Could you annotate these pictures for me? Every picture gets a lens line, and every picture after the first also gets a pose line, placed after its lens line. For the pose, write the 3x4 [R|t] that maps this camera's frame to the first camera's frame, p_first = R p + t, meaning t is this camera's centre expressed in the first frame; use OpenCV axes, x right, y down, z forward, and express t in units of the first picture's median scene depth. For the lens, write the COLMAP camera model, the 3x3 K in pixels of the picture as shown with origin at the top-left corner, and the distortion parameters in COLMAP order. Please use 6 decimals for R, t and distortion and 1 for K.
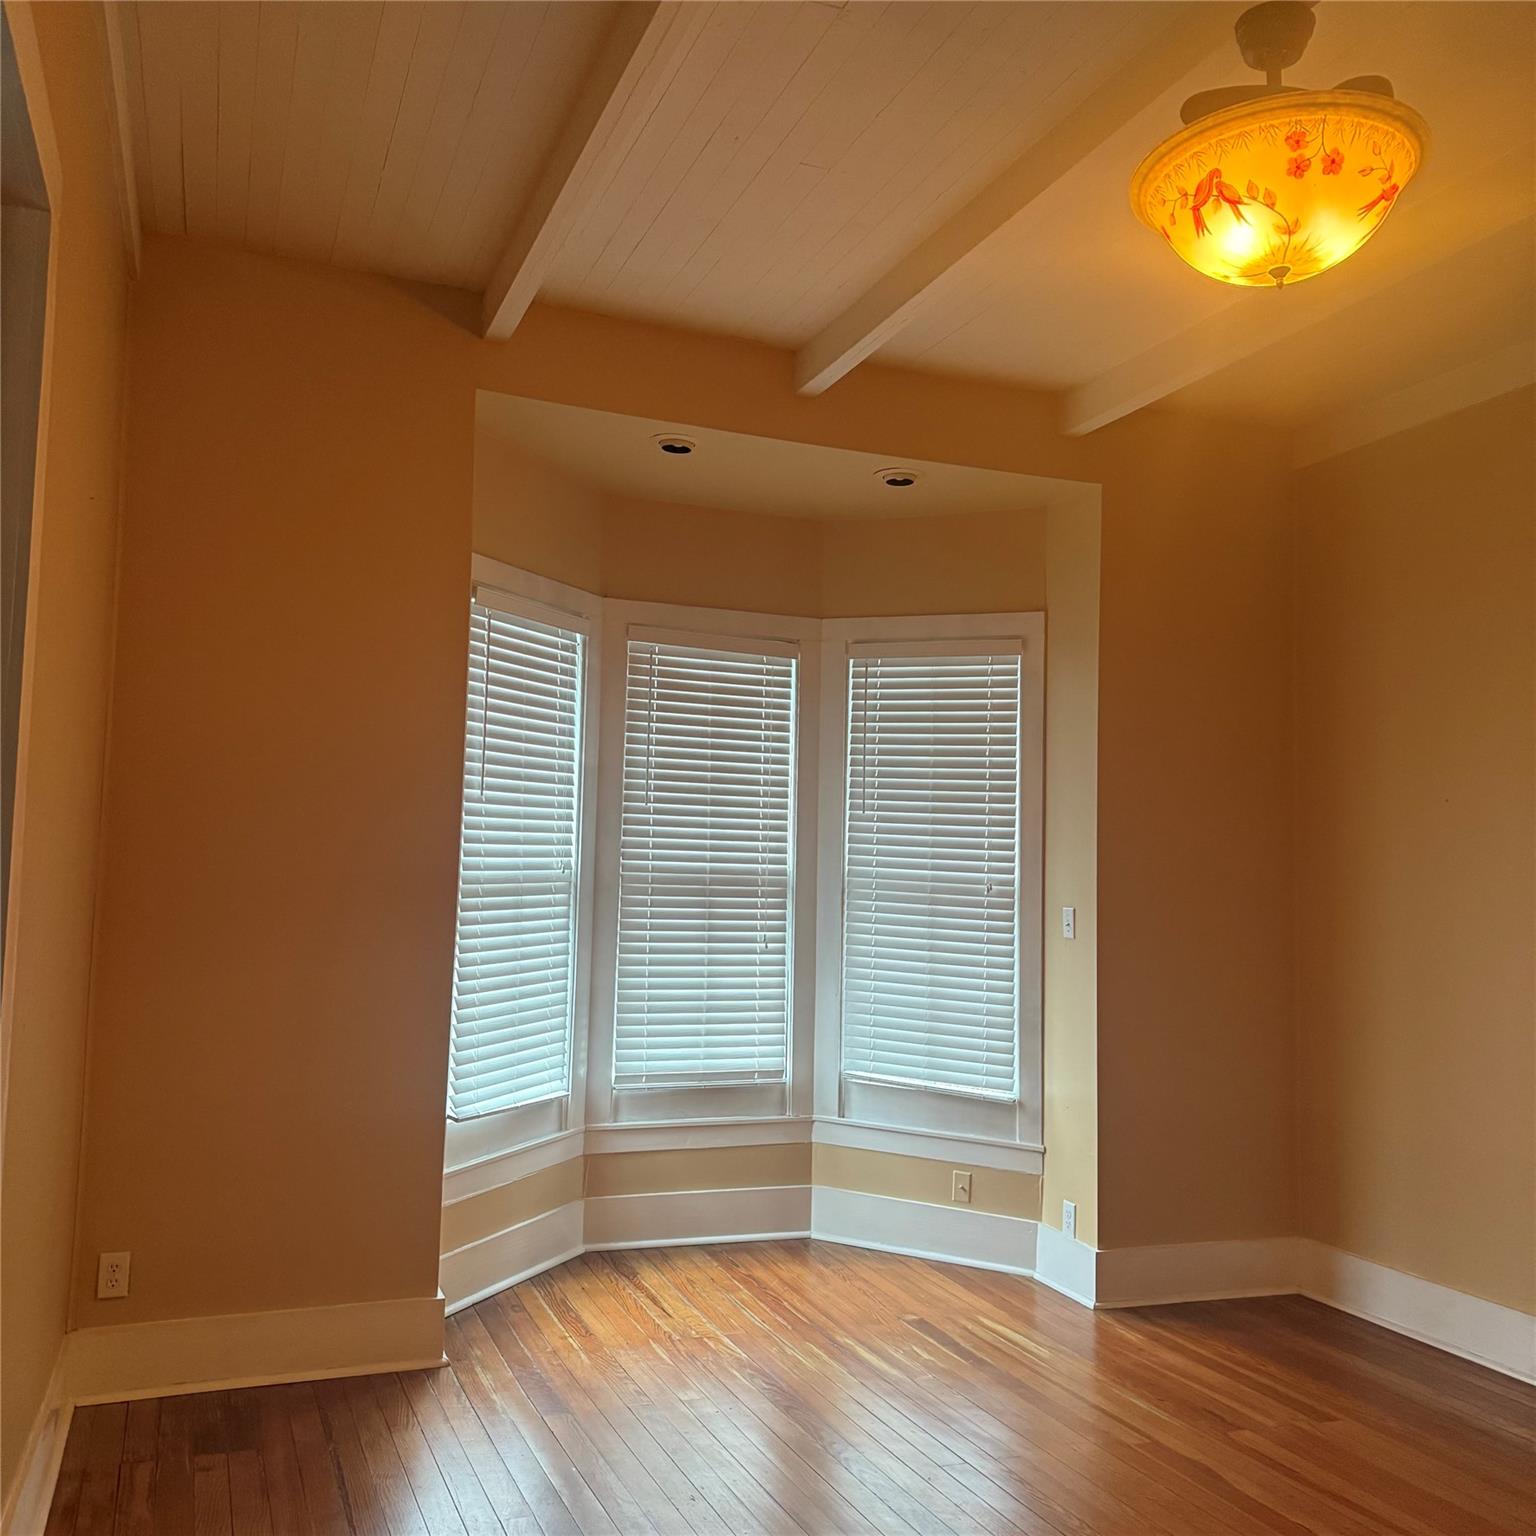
lens RADIAL K [[1416.1, 0, 768.0], [0, 1416.1, 768.0], [0, 0, 1]] dist [0.012520, 0.011610]
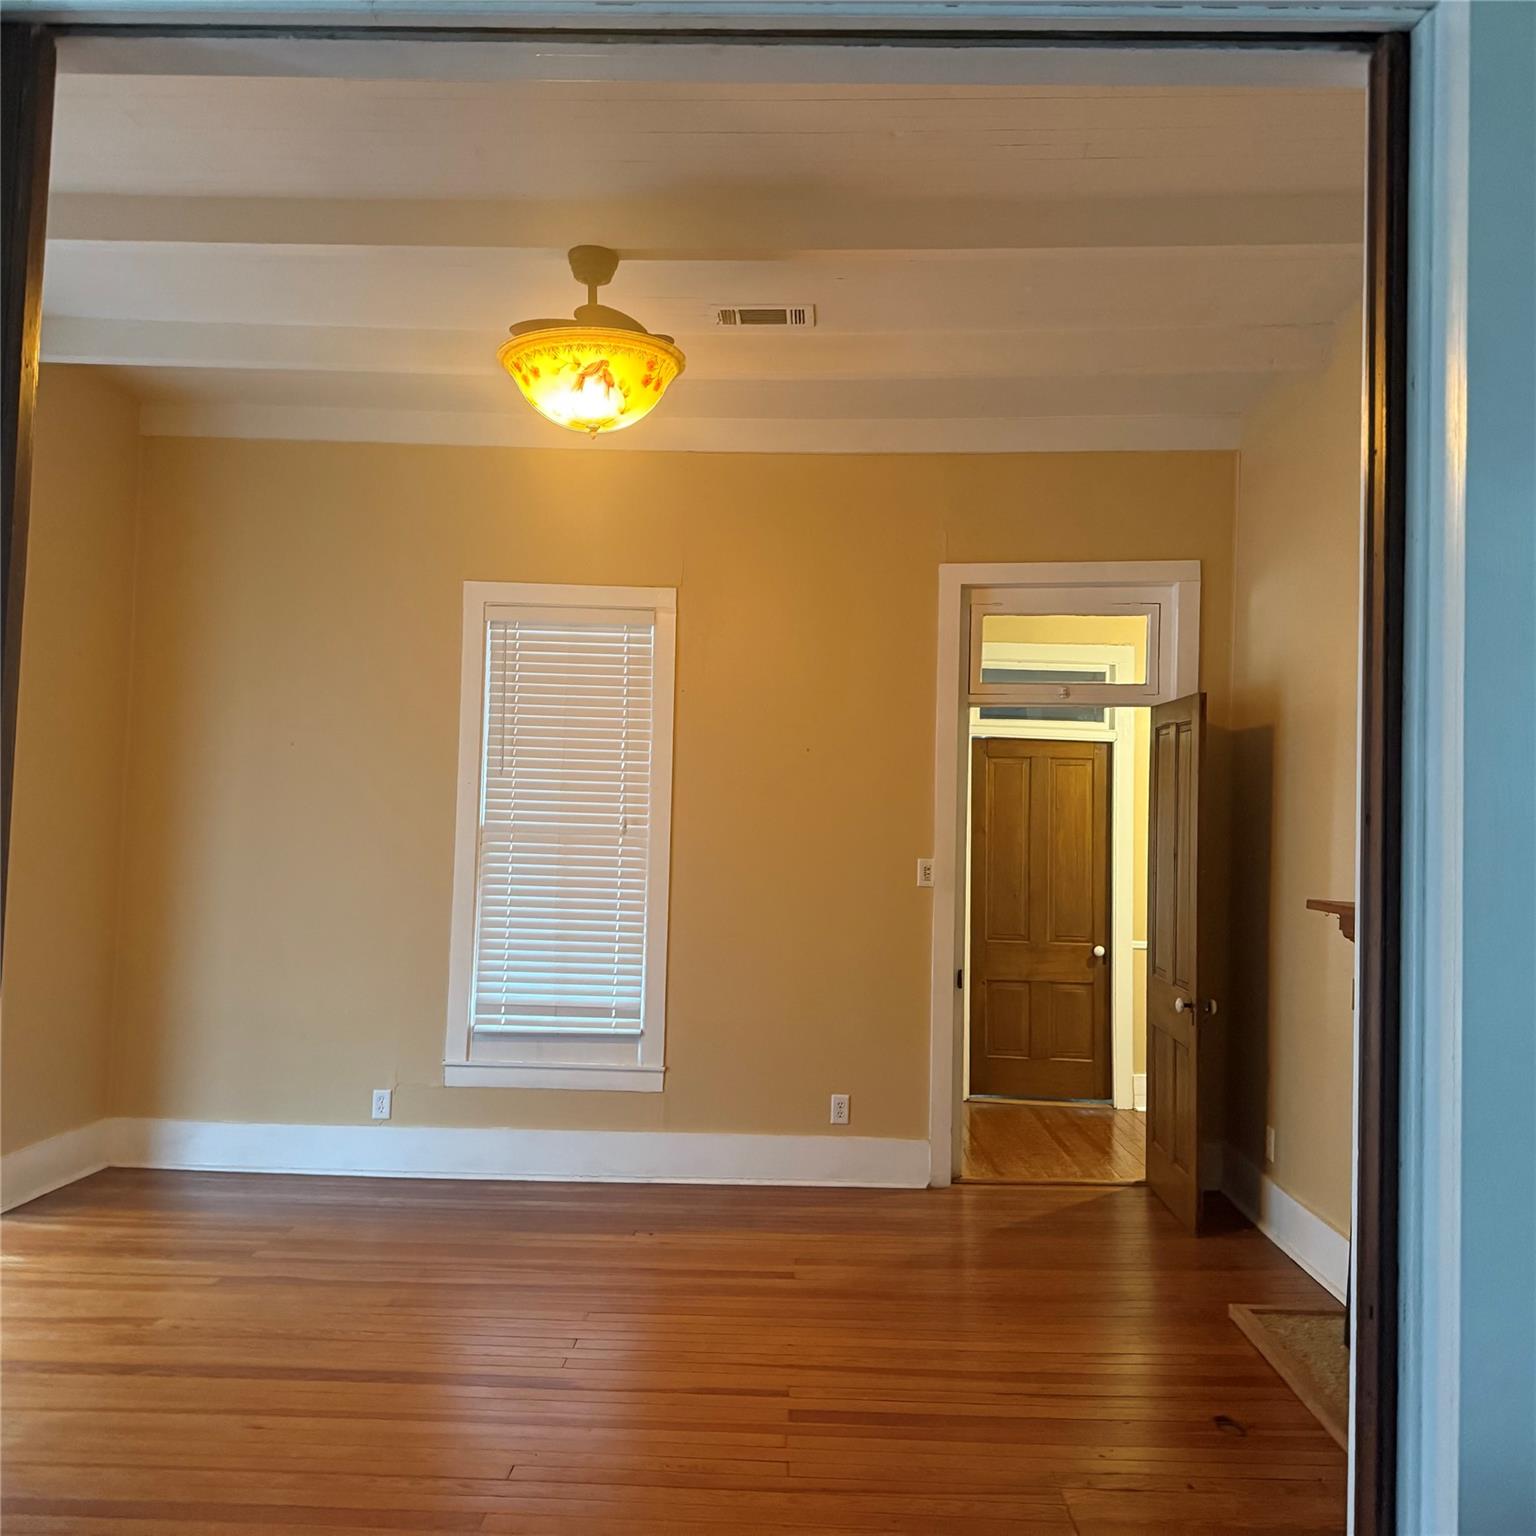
lens RADIAL K [[1416.1, 0, 768.0], [0, 1416.1, 768.0], [0, 0, 1]] dist [0.012520, 0.011610]
pose [[0.407224, 0.028909, 0.912871, -0.676639], [-0.097654, 0.995147, 0.012048, -0.017331], [-0.908093, -0.094052, 0.408071, 0.130908]]
